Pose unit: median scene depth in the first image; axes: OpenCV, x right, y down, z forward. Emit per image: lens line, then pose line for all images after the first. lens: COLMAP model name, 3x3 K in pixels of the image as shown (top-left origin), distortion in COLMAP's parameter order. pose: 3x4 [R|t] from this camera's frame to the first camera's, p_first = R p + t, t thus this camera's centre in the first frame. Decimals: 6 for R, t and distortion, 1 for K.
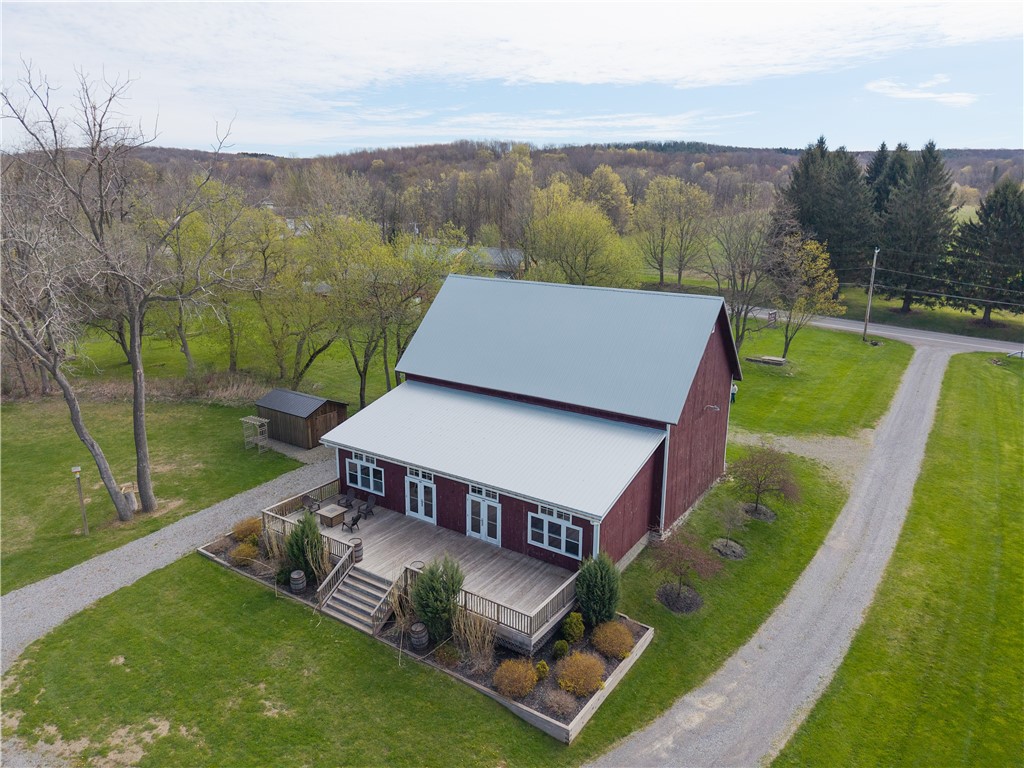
lens RADIAL K [[686.4, 0, 514.7], [0, 686.4, 386.5], [0, 0, 1]] dist [0.018525, -0.016737]
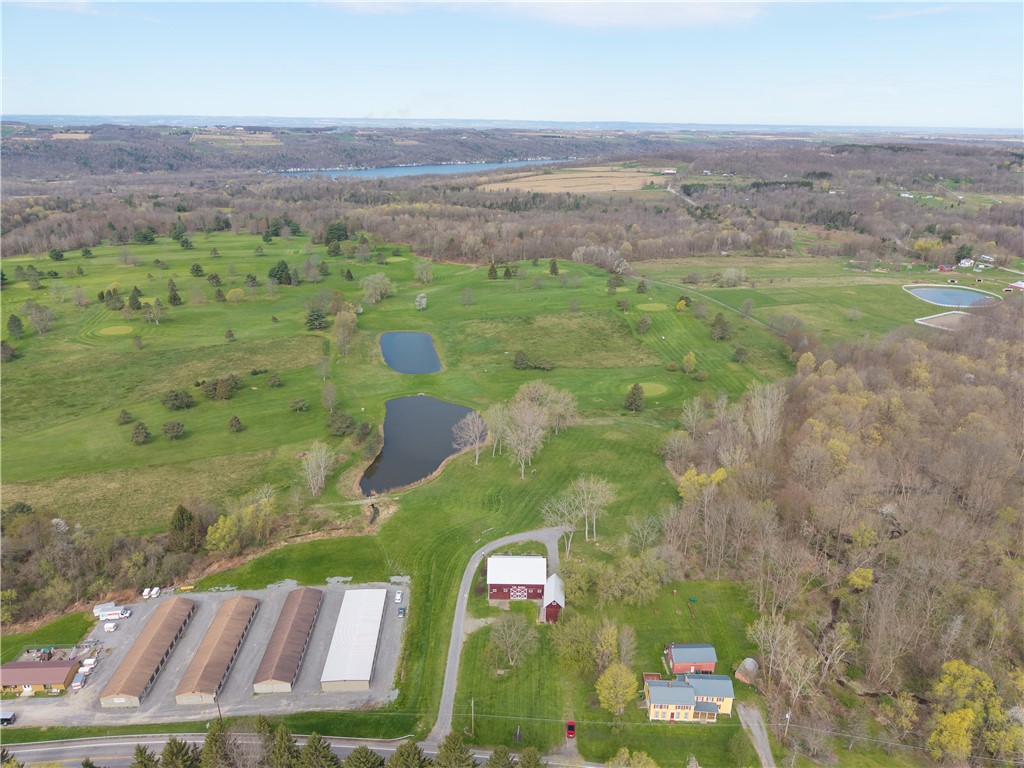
lens RADIAL K [[686.4, 0, 514.8], [0, 686.4, 384.9], [0, 0, 1]] dist [0.018525, -0.016737]
pose [[-0.841680, 0.177624, -0.509926, 2.871913], [-0.159334, 0.820603, 0.548838, -4.661101], [0.515934, 0.543194, -0.662384, 4.239993]]
